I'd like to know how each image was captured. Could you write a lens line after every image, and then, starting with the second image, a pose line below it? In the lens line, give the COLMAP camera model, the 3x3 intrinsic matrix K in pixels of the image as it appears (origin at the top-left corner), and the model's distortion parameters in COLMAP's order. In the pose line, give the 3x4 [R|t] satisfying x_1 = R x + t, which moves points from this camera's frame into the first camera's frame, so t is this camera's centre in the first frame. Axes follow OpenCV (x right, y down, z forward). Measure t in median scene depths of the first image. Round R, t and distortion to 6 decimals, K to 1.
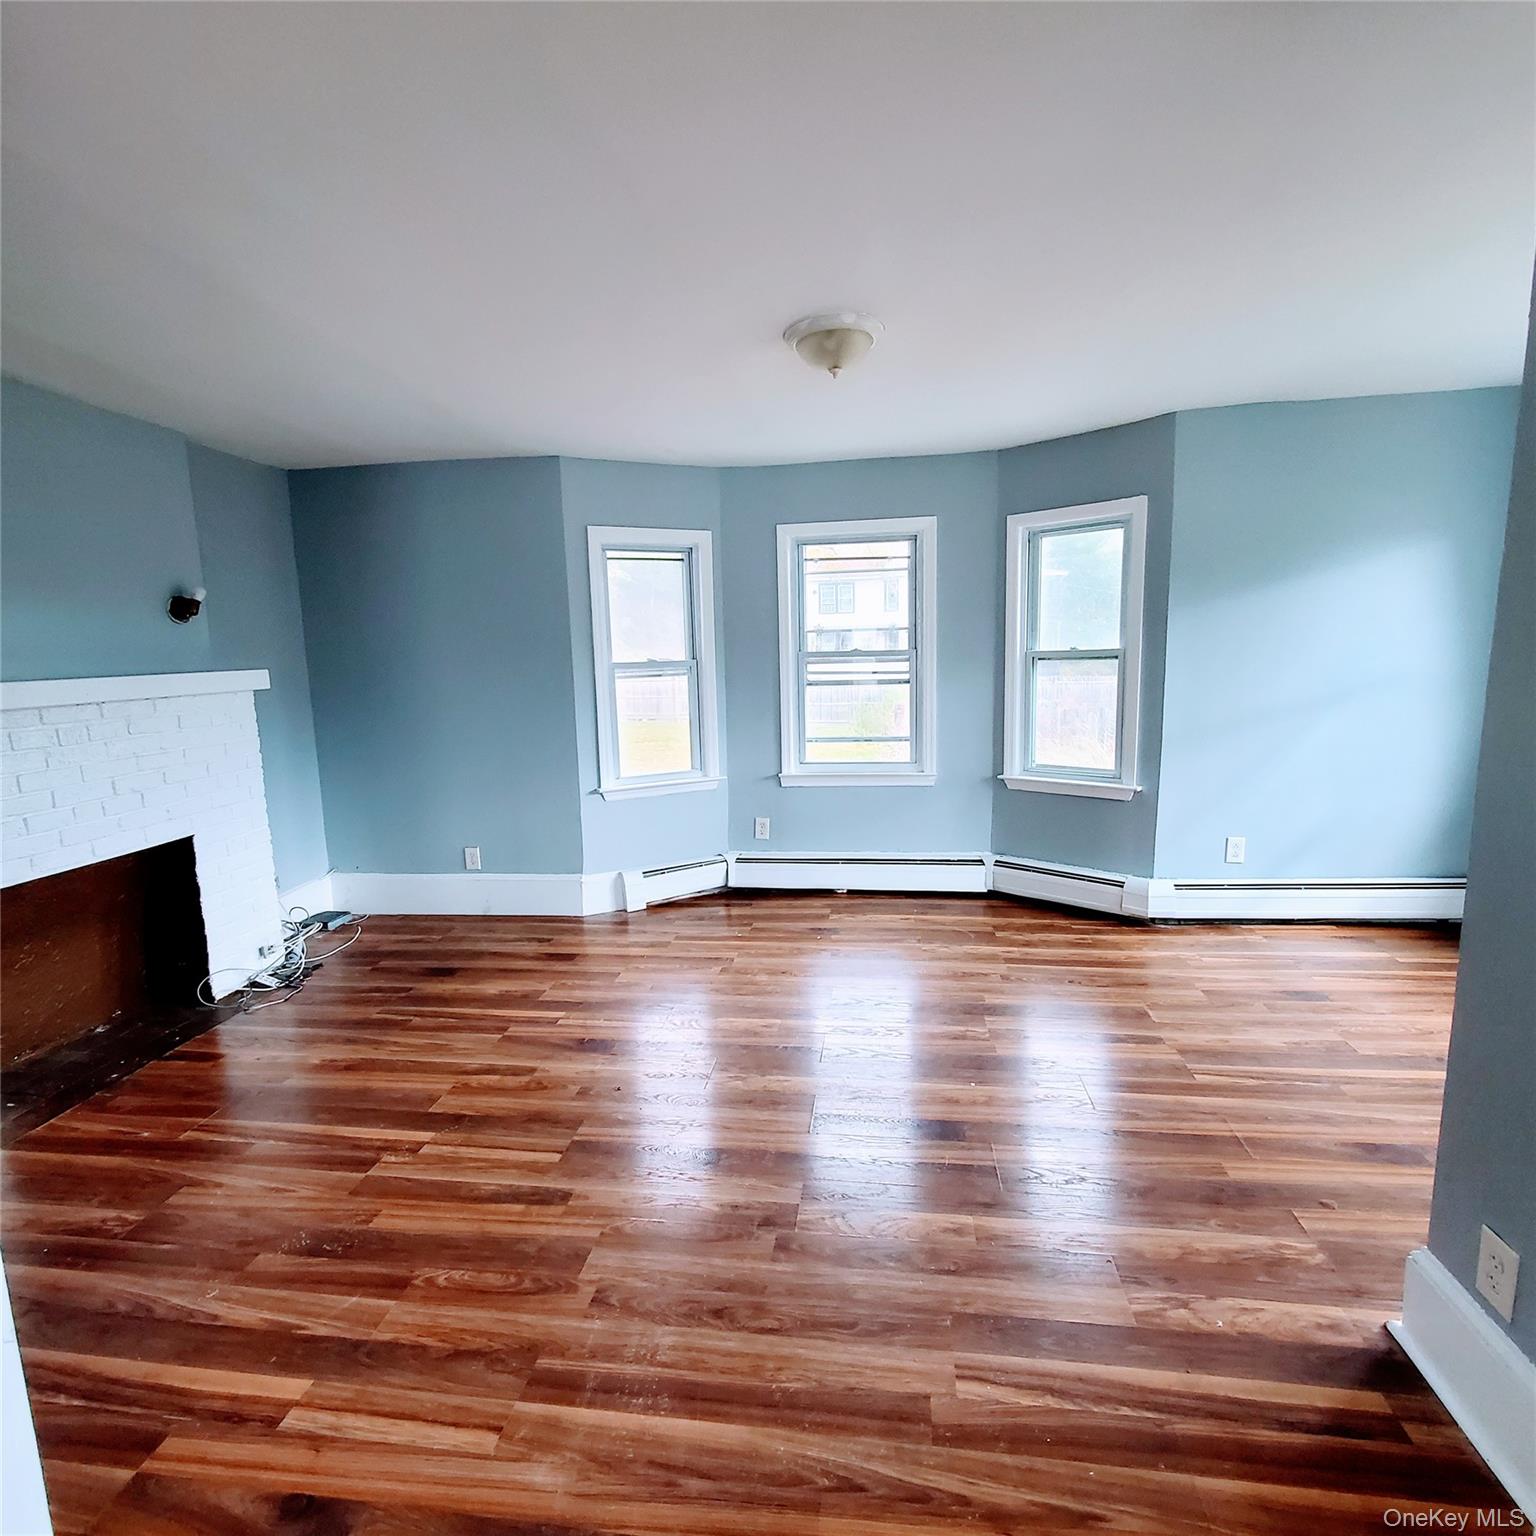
lens RADIAL K [[812.2, 0, 776.6], [0, 812.2, 772.3], [0, 0, 1]] dist [0.003871, -0.002377]
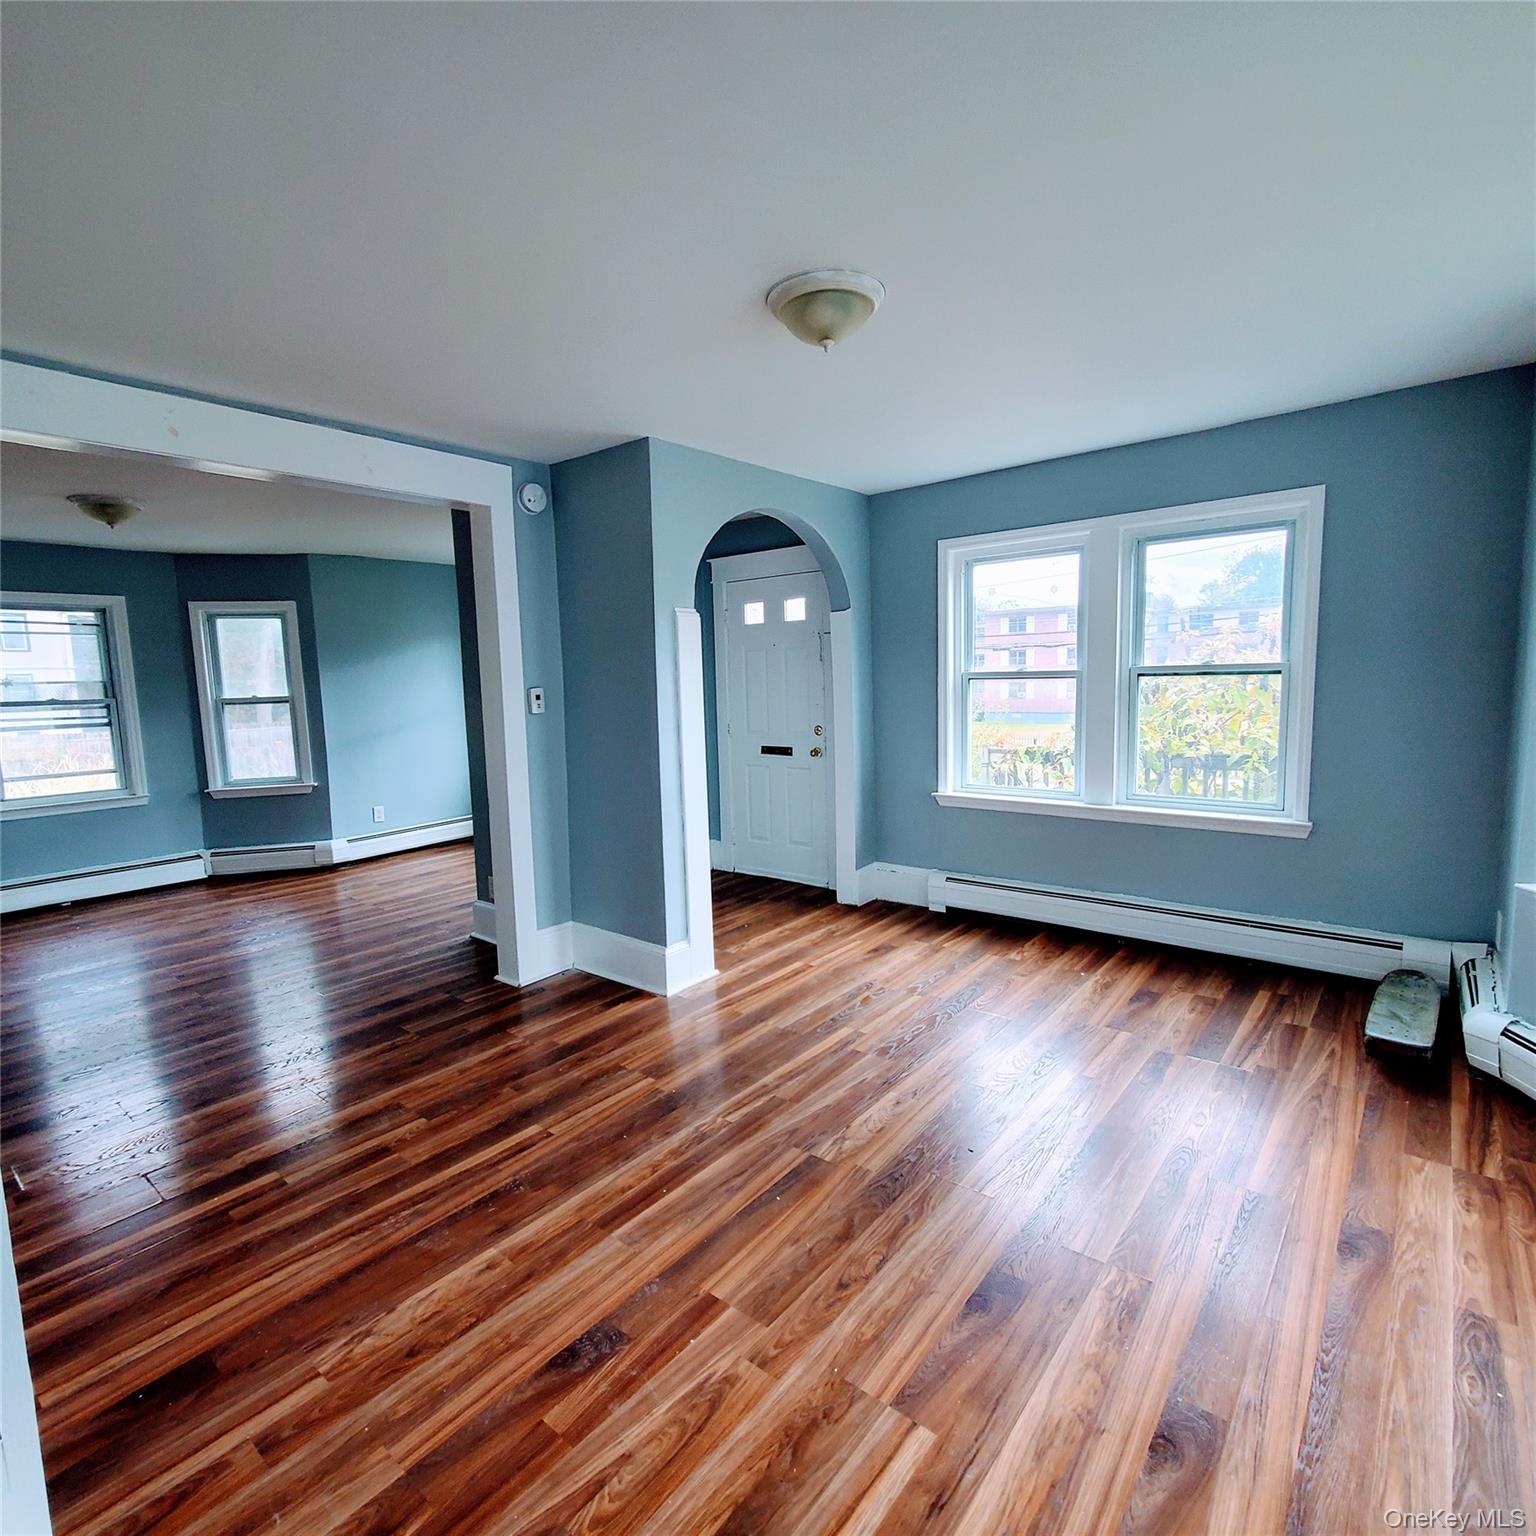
lens RADIAL K [[812.2, 0, 769.7], [0, 812.2, 771.5], [0, 0, 1]] dist [0.003871, -0.002377]
pose [[0.525697, -0.085265, 0.846388, -0.374478], [0.143785, 0.989554, 0.010381, 0.094204], [-0.838432, 0.116241, 0.532466, -0.510814]]
